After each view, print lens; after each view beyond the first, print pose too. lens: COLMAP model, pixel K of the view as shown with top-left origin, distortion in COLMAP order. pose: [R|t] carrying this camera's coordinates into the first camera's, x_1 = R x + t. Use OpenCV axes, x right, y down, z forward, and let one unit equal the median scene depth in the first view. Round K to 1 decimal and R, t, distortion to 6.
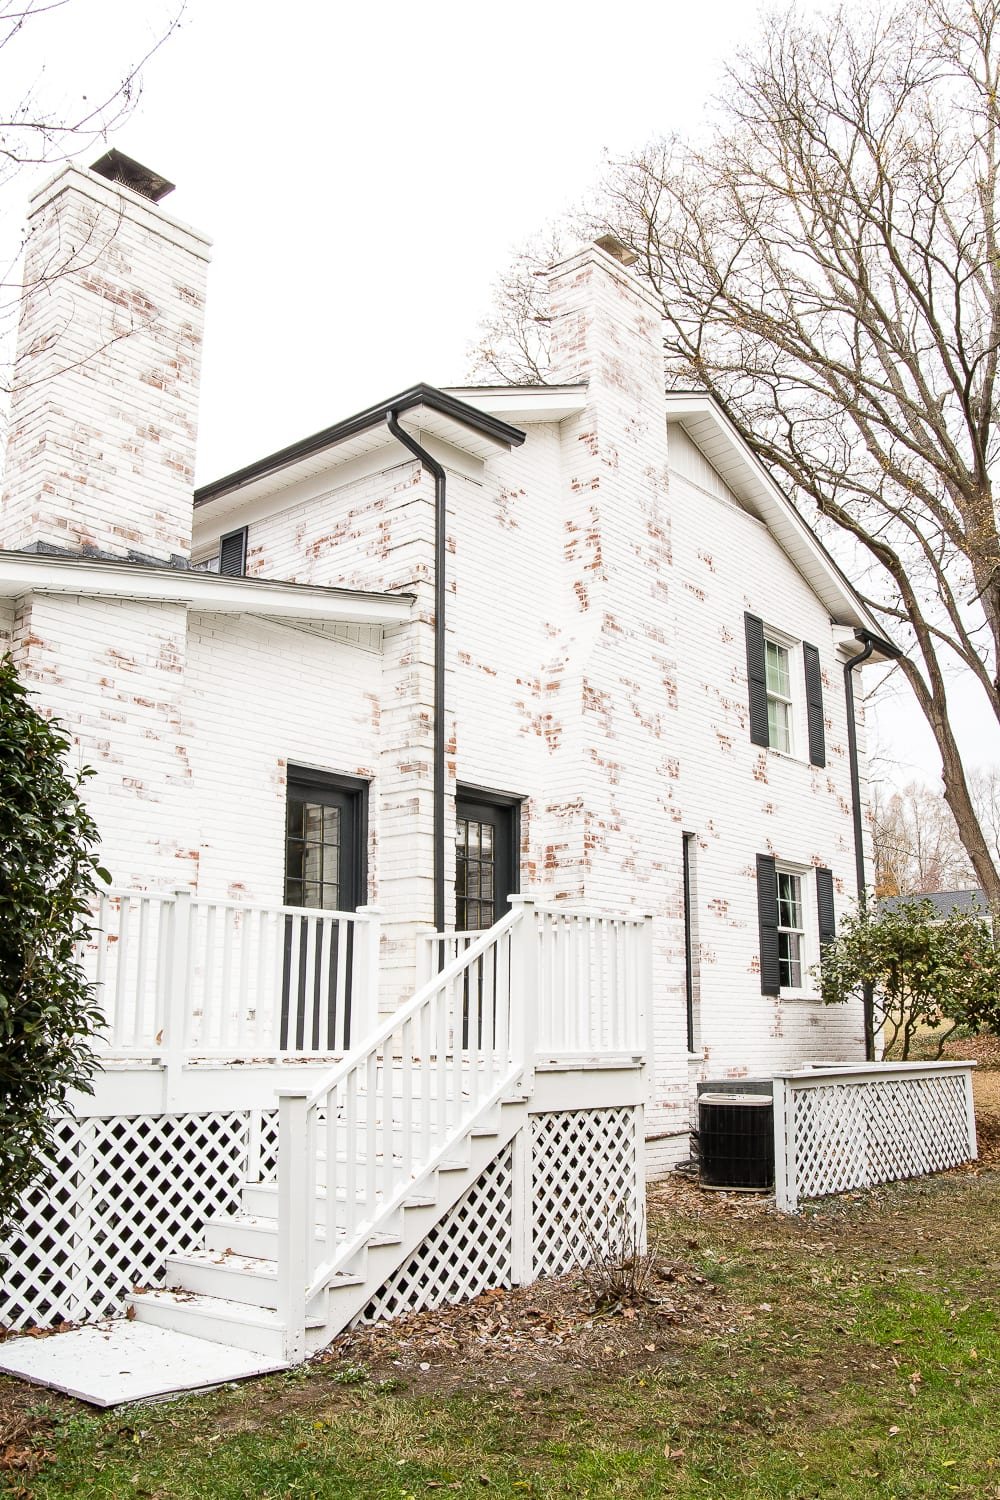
lens RADIAL K [[1192.3, 0, 500.0], [0, 1192.3, 750.0], [0, 0, 1]] dist [-0.079550, 0.098603]
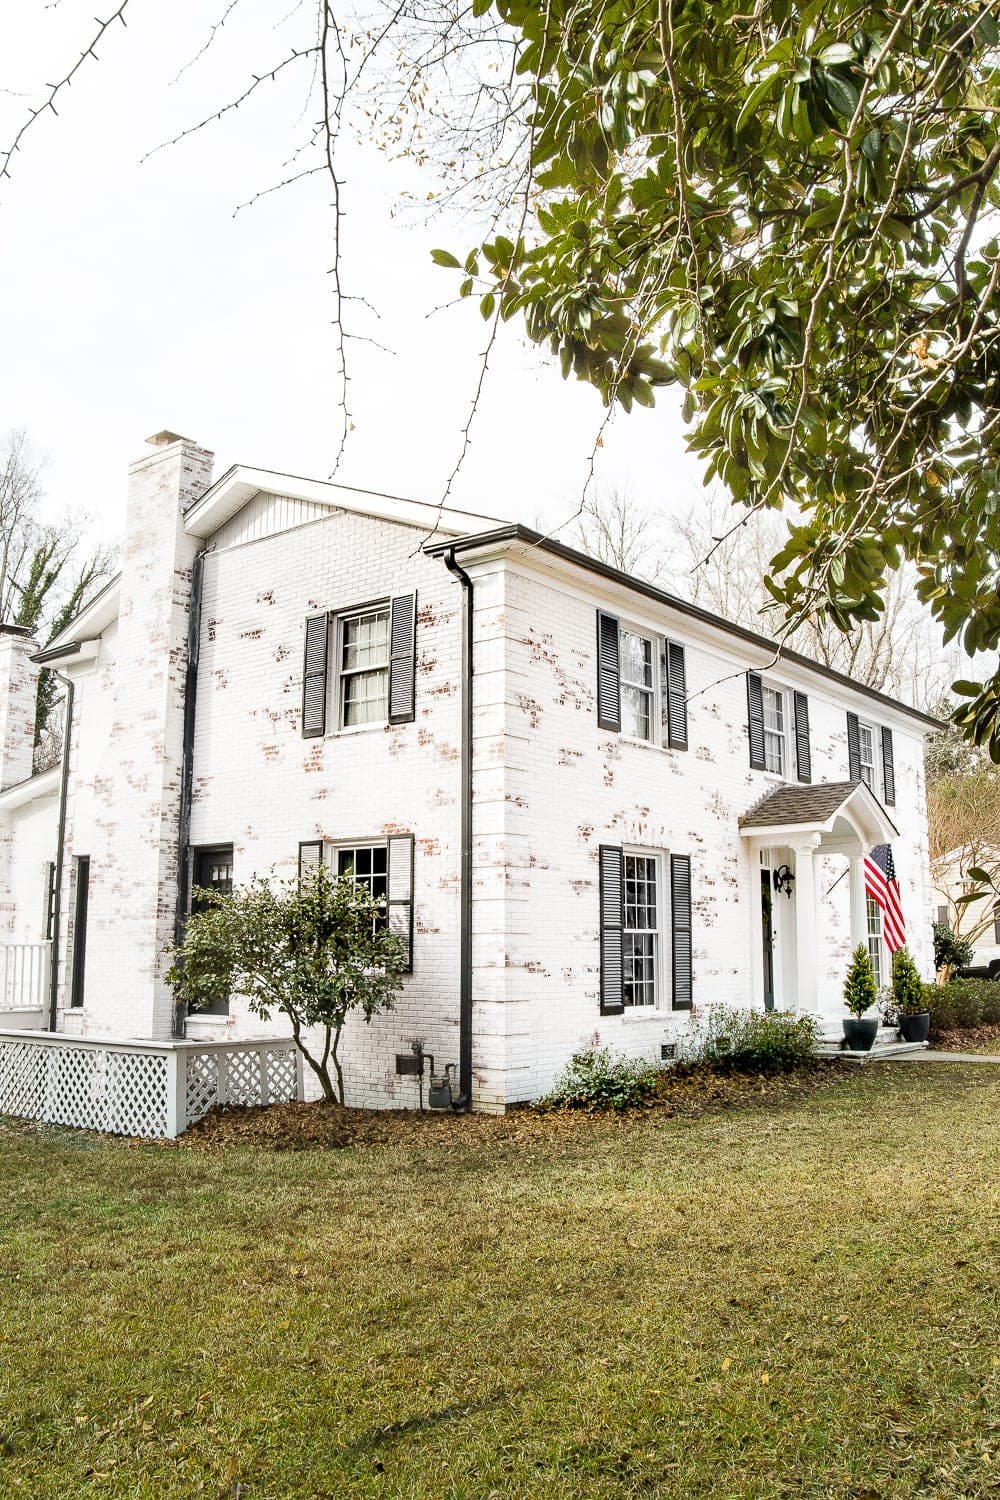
lens RADIAL K [[1192.3, 0, 500.0], [0, 1192.3, 750.0], [0, 0, 1]] dist [-0.079550, 0.098603]
pose [[0.081455, -0.177048, -0.980826, 1.596380], [0.229610, 0.960959, -0.154393, 0.262665], [0.969868, -0.212631, 0.118927, 1.288507]]
